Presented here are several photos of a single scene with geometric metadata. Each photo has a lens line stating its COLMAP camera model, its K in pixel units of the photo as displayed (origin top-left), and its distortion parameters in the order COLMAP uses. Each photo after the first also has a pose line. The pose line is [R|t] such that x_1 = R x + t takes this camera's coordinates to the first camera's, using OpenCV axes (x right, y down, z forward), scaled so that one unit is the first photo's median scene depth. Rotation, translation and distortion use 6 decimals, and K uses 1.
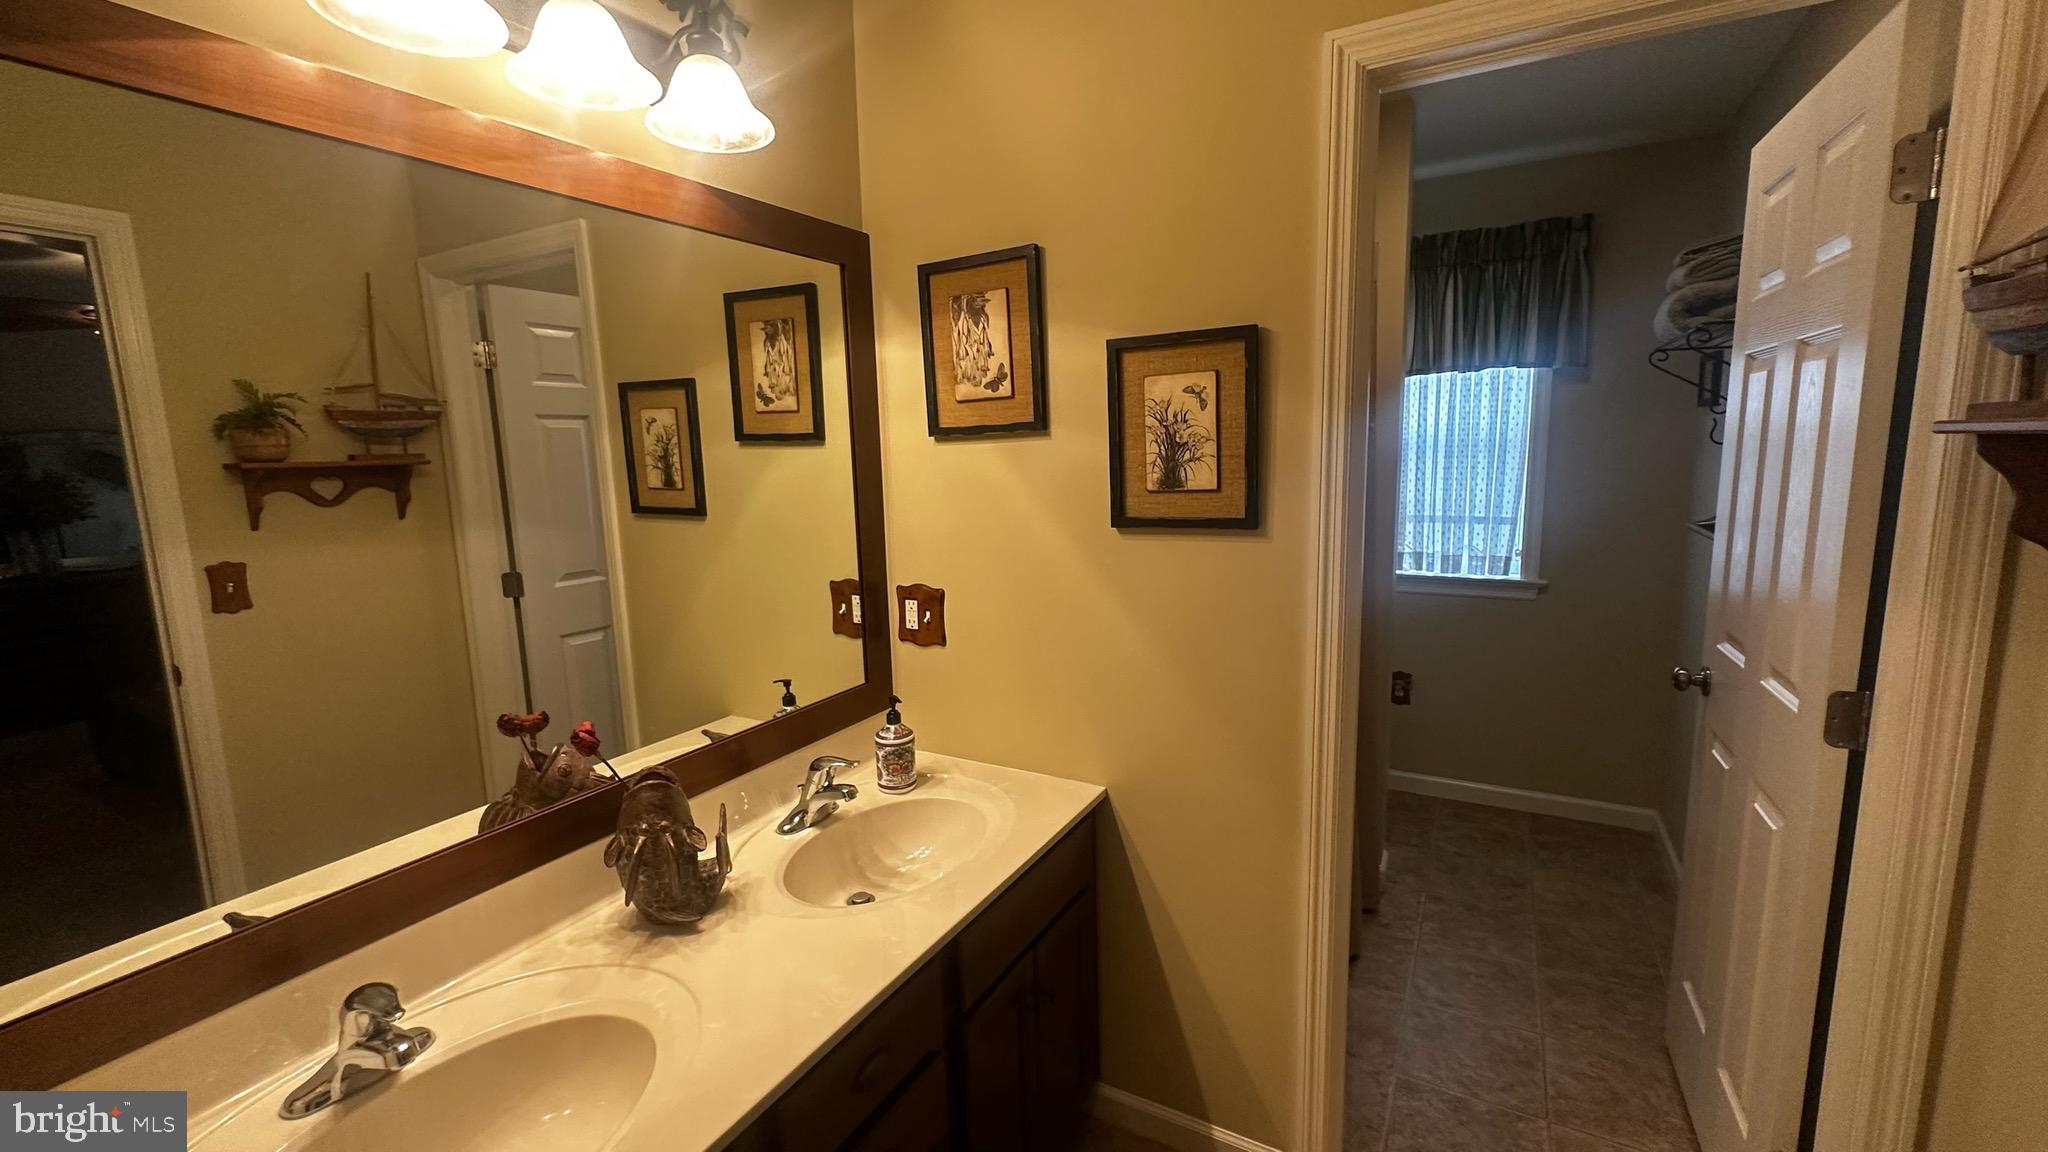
lens RADIAL K [[813.8, 0, 1032.3], [0, 813.8, 570.4], [0, 0, 1]] dist [0.001760, 0.000833]
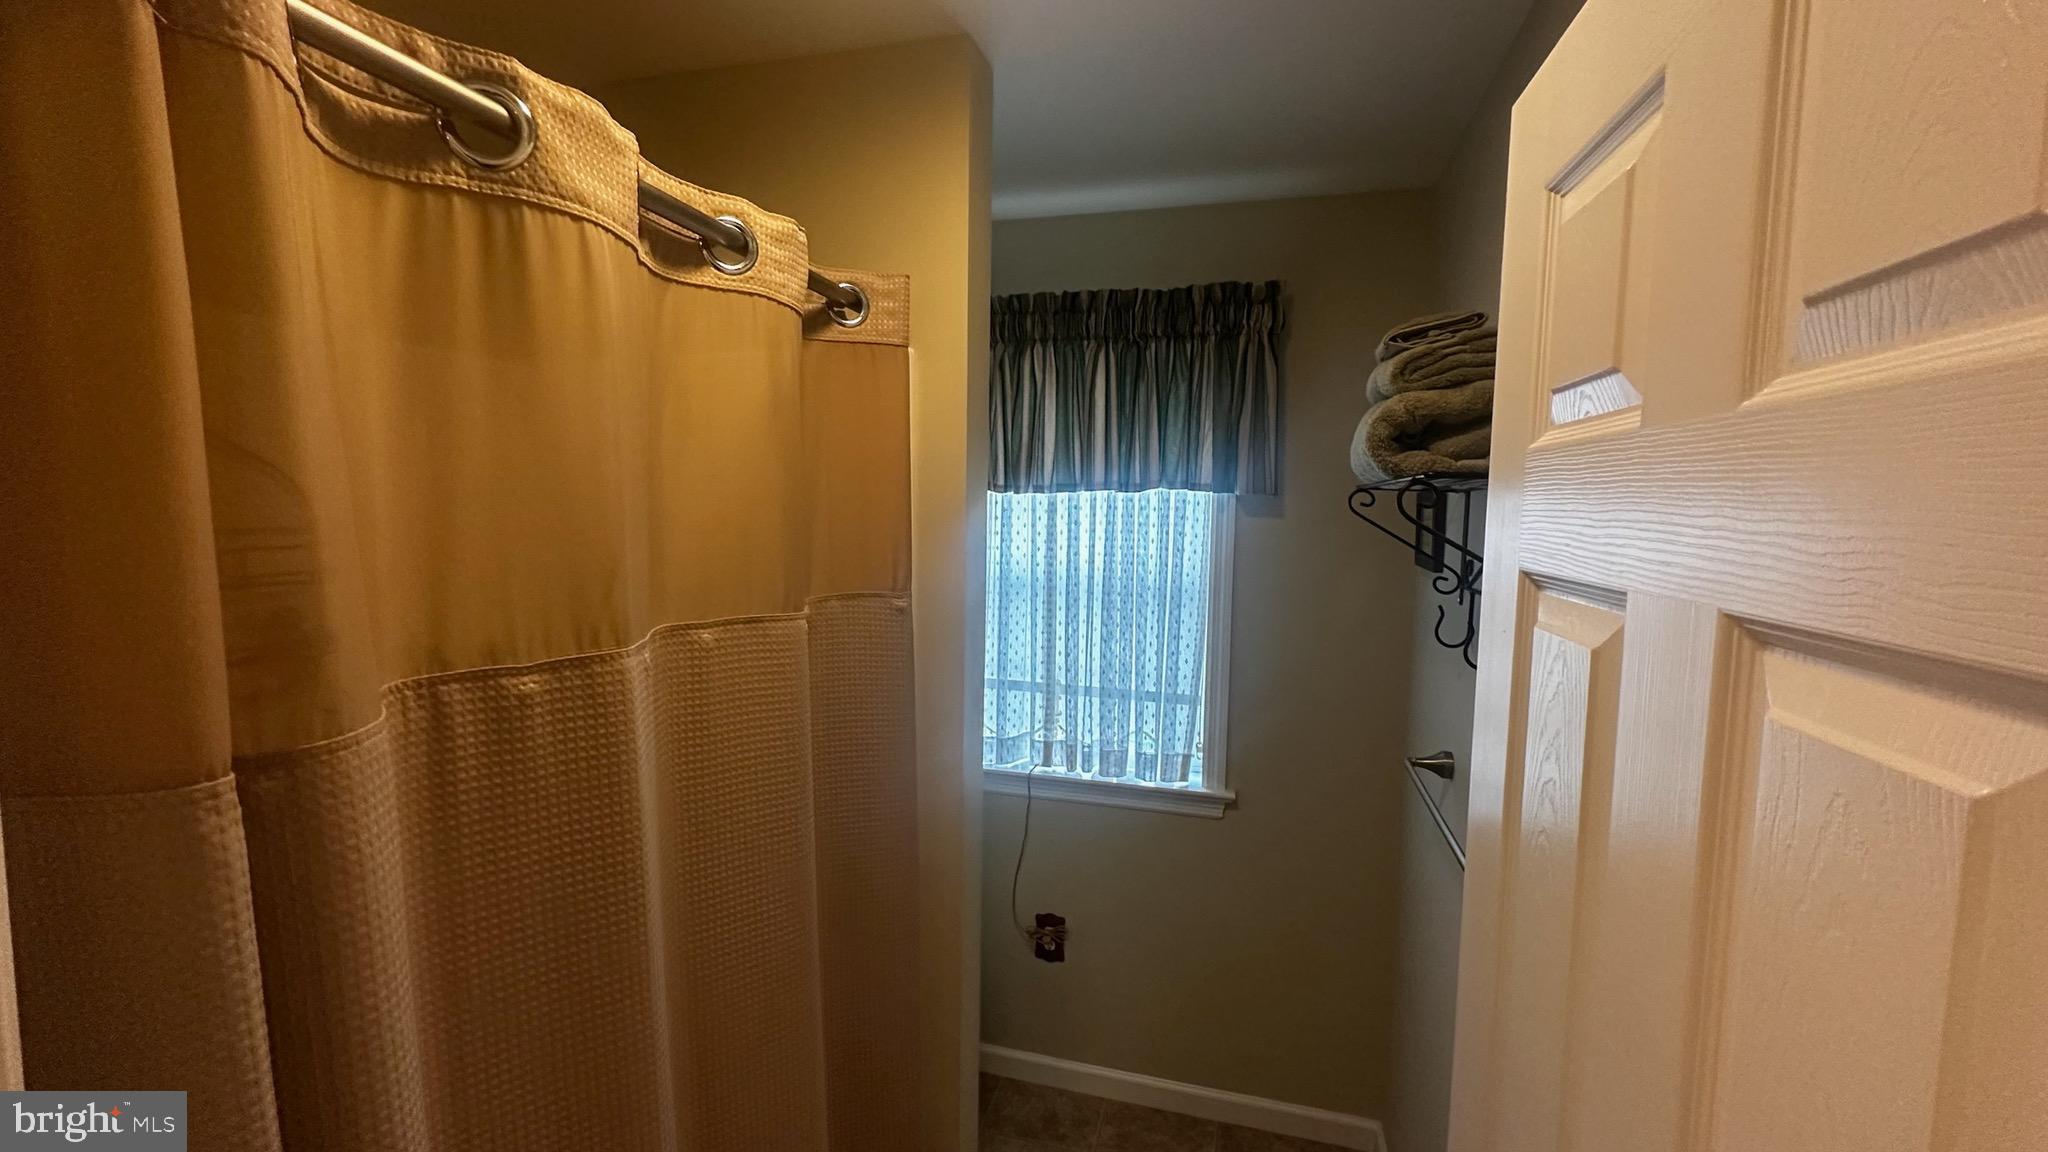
lens RADIAL K [[813.8, 0, 1016.9], [0, 813.8, 577.2], [0, 0, 1]] dist [0.001760, 0.000833]
pose [[0.972702, 0.020084, 0.231189, 0.283353], [-0.005210, 0.997887, -0.064771, -0.124701], [-0.232001, 0.061799, 0.970750, 0.352056]]
